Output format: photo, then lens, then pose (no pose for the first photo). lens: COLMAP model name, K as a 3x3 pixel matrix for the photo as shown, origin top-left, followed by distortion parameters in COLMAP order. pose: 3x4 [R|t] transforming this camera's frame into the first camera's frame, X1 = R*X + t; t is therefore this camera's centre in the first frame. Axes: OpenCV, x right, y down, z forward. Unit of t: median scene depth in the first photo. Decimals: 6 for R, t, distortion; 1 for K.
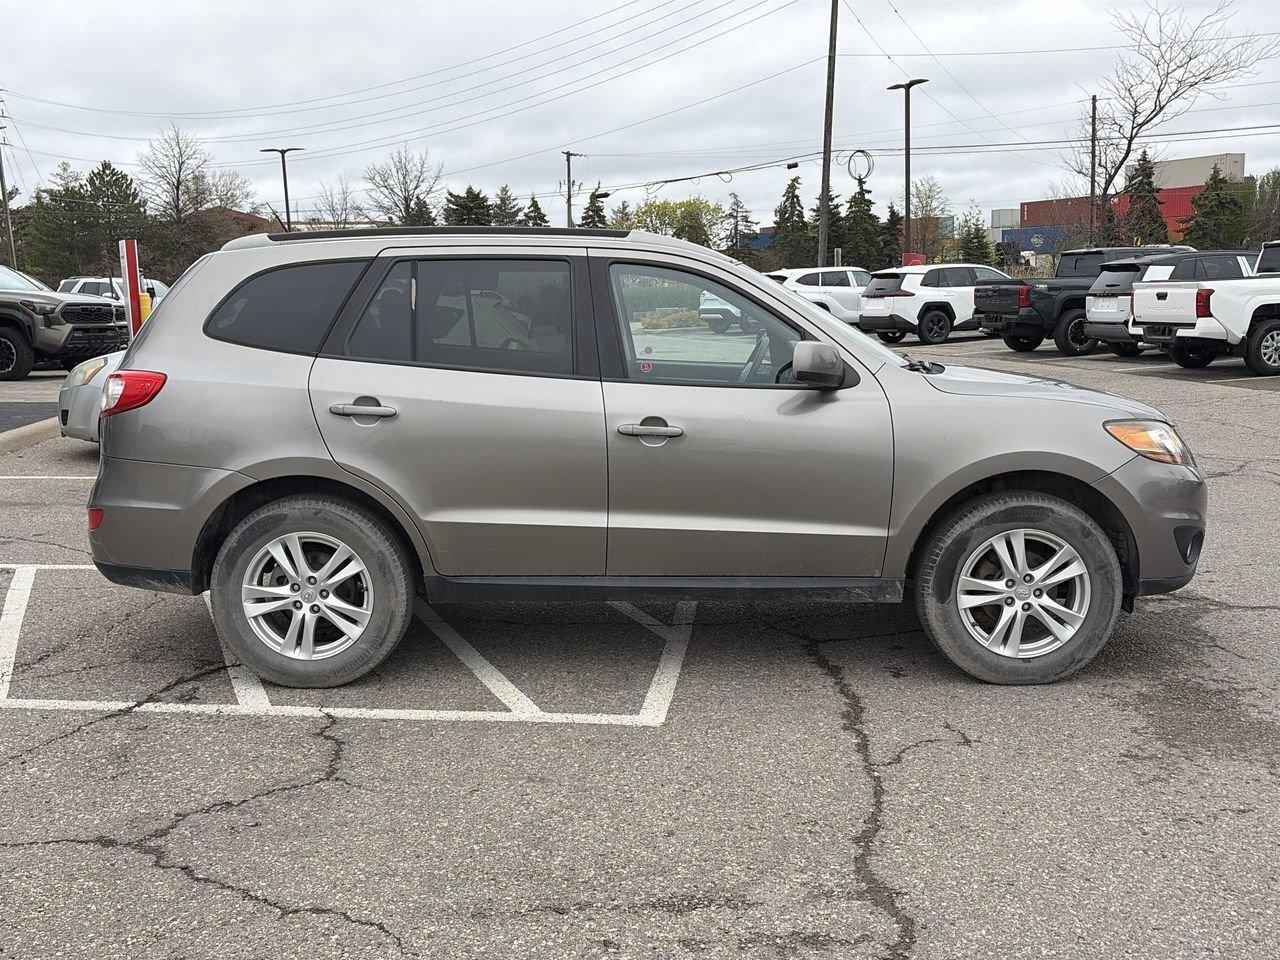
lens RADIAL K [[1297.4, 0, 641.9], [0, 1297.4, 491.8], [0, 0, 1]] dist [0.025520, 0.000000]
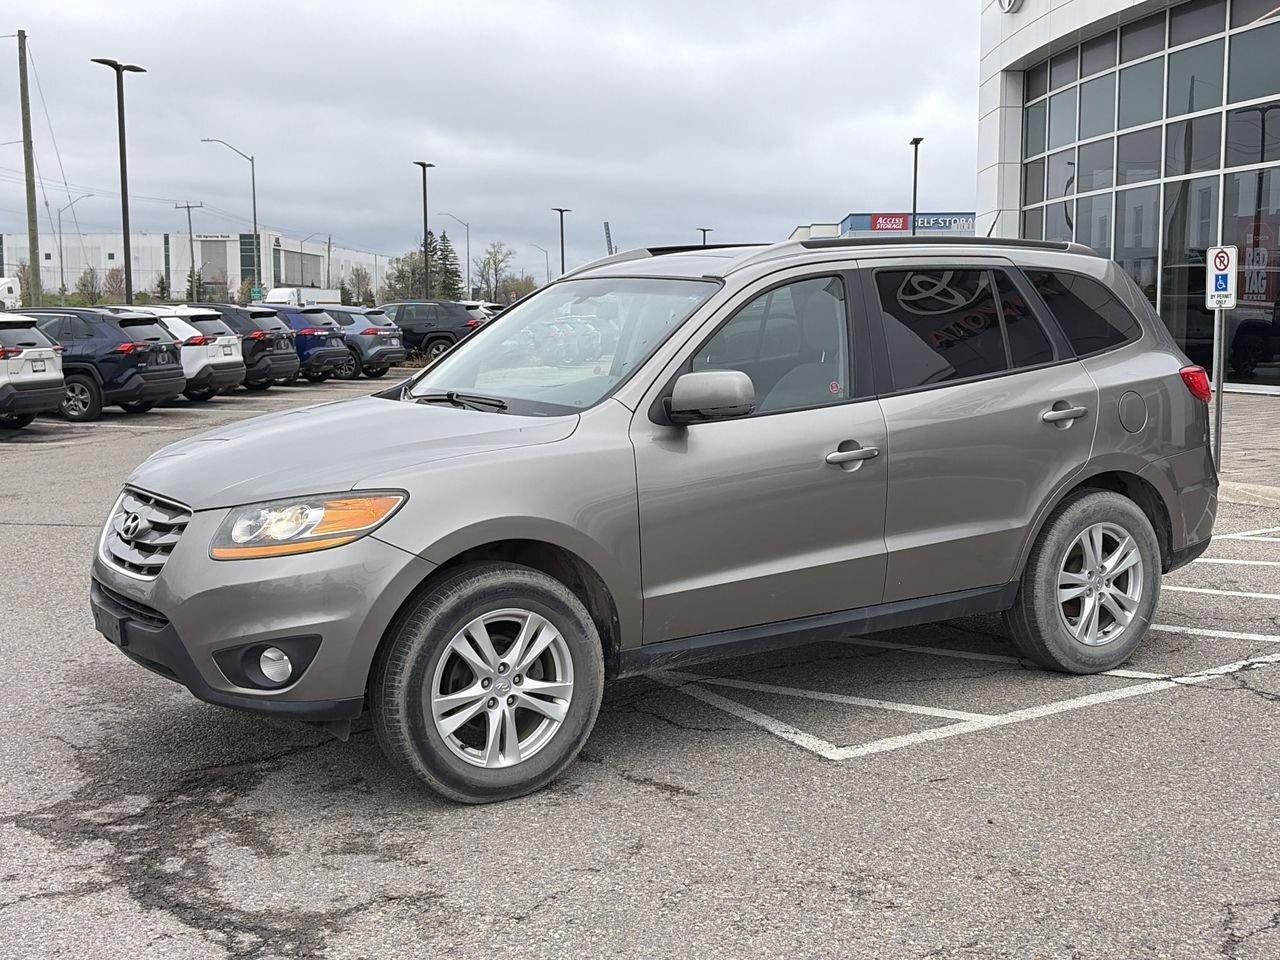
lens RADIAL K [[1577.3, 0, 640.5], [0, 1577.3, 484.7], [0, 0, 1]] dist [0.050042, 0.000000]
pose [[-0.829793, 0.089624, -0.550828, 0.751574], [-0.062551, 0.965864, 0.251384, -0.351357], [0.554555, 0.243052, -0.795861, 2.150392]]
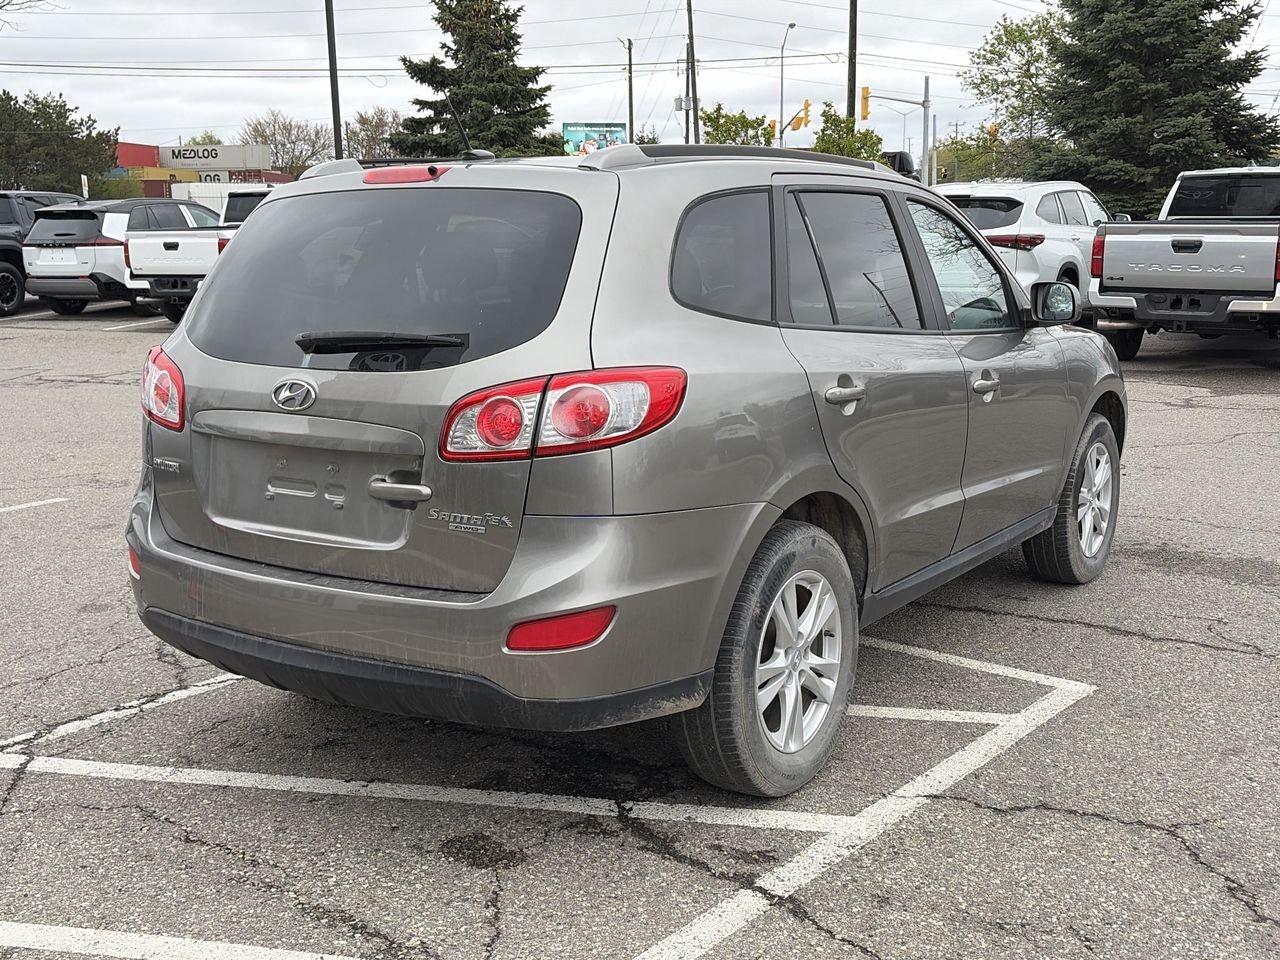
lens RADIAL K [[1377.2, 0, 651.8], [0, 1377.2, 484.3], [0, 0, 1]] dist [0.017489, 0.000000]
pose [[0.544161, -0.146625, 0.826069, -0.911287], [0.130089, 0.987448, 0.089575, -0.093994], [-0.828834, 0.058720, 0.556405, 0.640241]]
